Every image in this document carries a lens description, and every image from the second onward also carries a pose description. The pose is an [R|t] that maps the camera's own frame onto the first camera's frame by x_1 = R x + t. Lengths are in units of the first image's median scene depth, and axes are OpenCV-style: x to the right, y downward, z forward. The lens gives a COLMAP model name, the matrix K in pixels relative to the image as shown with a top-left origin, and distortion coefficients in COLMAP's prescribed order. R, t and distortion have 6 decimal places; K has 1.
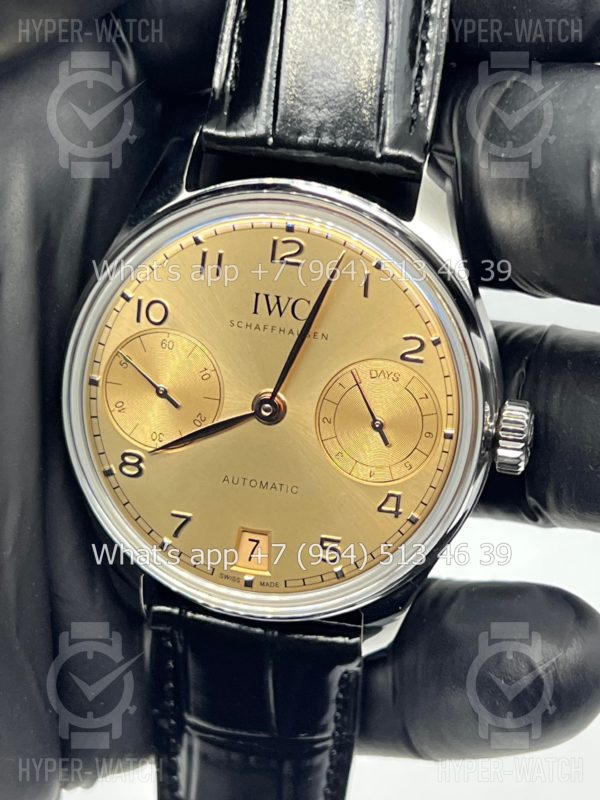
lens RADIAL K [[1851.1, 0, 306.1], [0, 1851.1, 397.6], [0, 0, 1]] dist [0.252125, 0.000000]
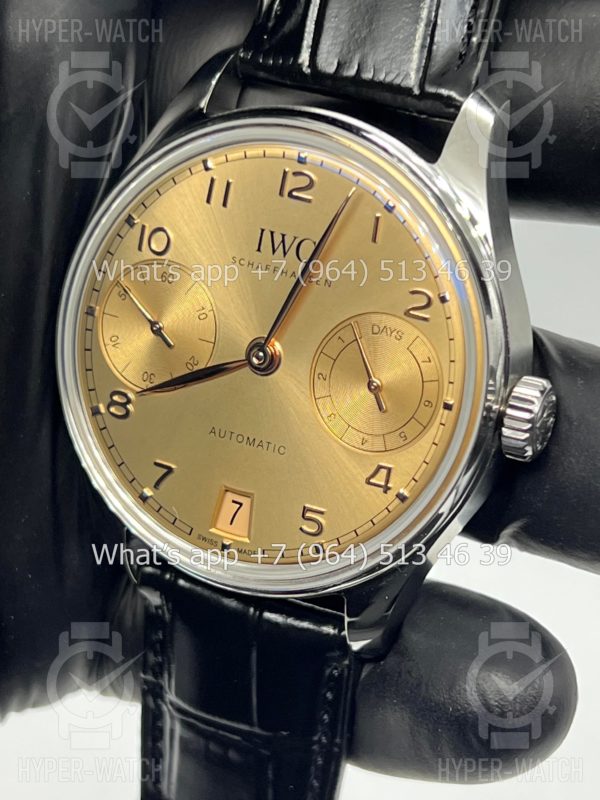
lens RADIAL K [[1851.1, 0, 299.5], [0, 1851.1, 406.4], [0, 0, 1]] dist [0.252125, 0.000000]
pose [[0.971877, 0.111437, -0.207455, 0.187985], [-0.120196, 0.992295, -0.030066, 0.054666], [0.202506, 0.054156, 0.977782, 0.114791]]
